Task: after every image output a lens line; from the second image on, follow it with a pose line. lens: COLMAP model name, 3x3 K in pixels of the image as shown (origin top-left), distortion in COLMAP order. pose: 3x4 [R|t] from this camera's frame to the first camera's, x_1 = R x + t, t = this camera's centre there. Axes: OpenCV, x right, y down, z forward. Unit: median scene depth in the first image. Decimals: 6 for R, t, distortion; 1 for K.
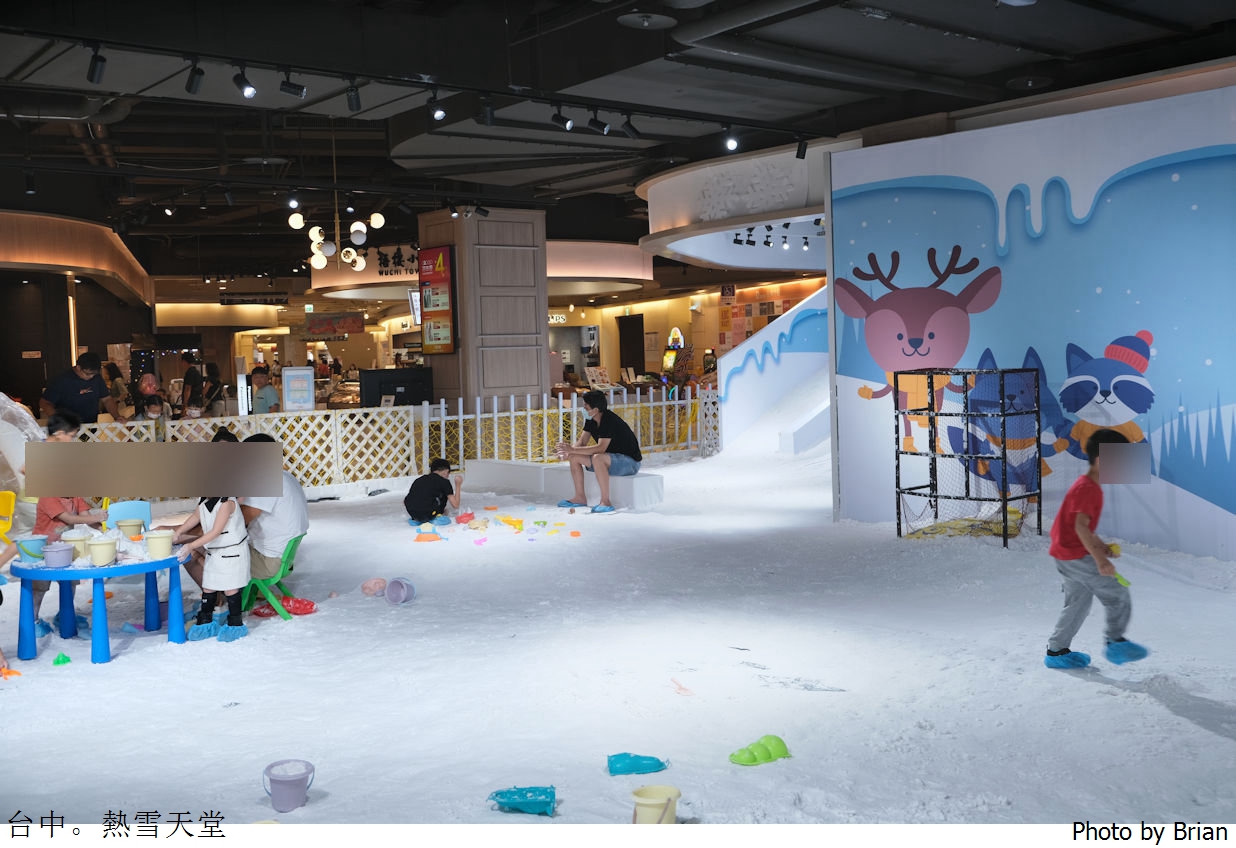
lens RADIAL K [[1277.1, 0, 618.0], [0, 1277.1, 424.0], [0, 0, 1]] dist [-0.002426, -0.000585]
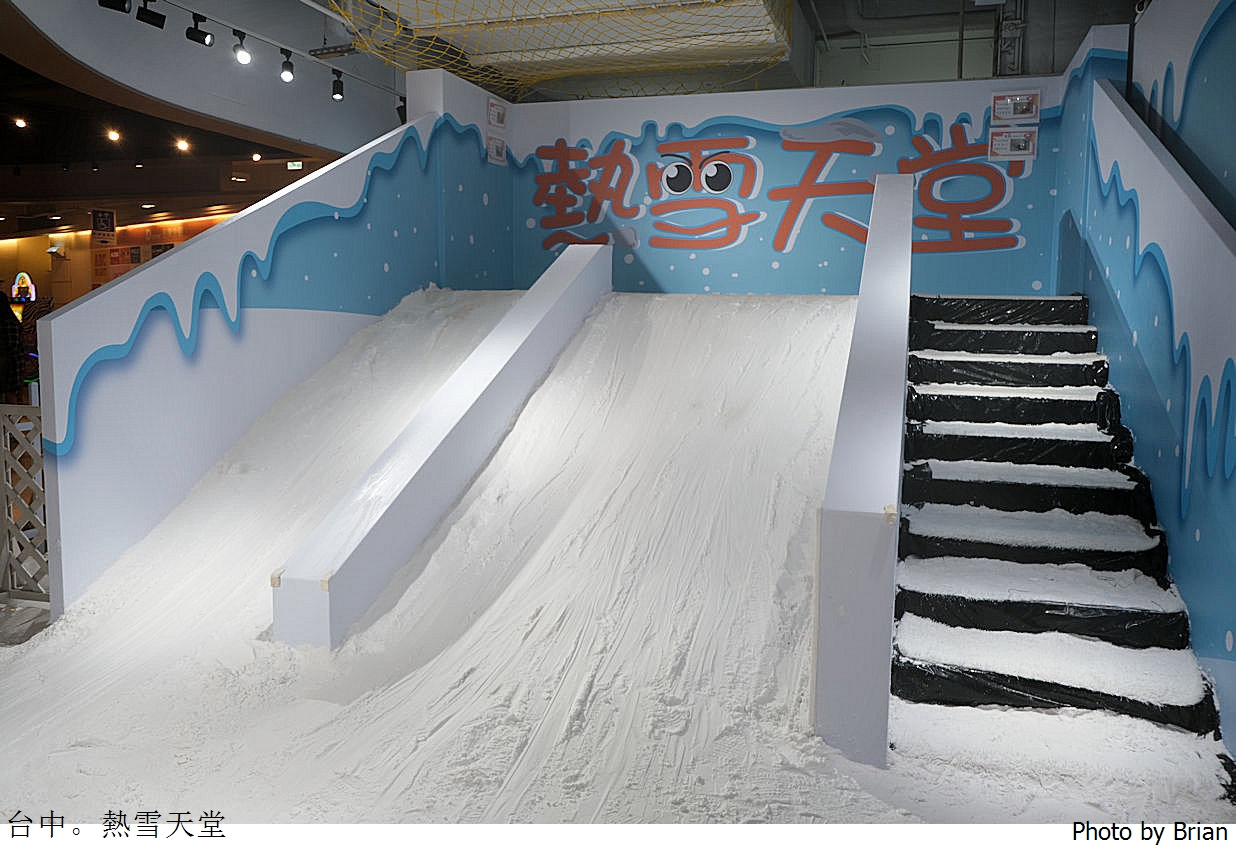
lens RADIAL K [[957.6, 0, 618.0], [0, 957.6, 424.0], [0, 0, 1]] dist [-0.007473, 0.003573]
pose [[0.840618, -0.013644, 0.541456, 0.066749], [-0.012519, 0.998926, 0.044607, -0.035514], [-0.541483, -0.044276, 0.839545, 0.700065]]
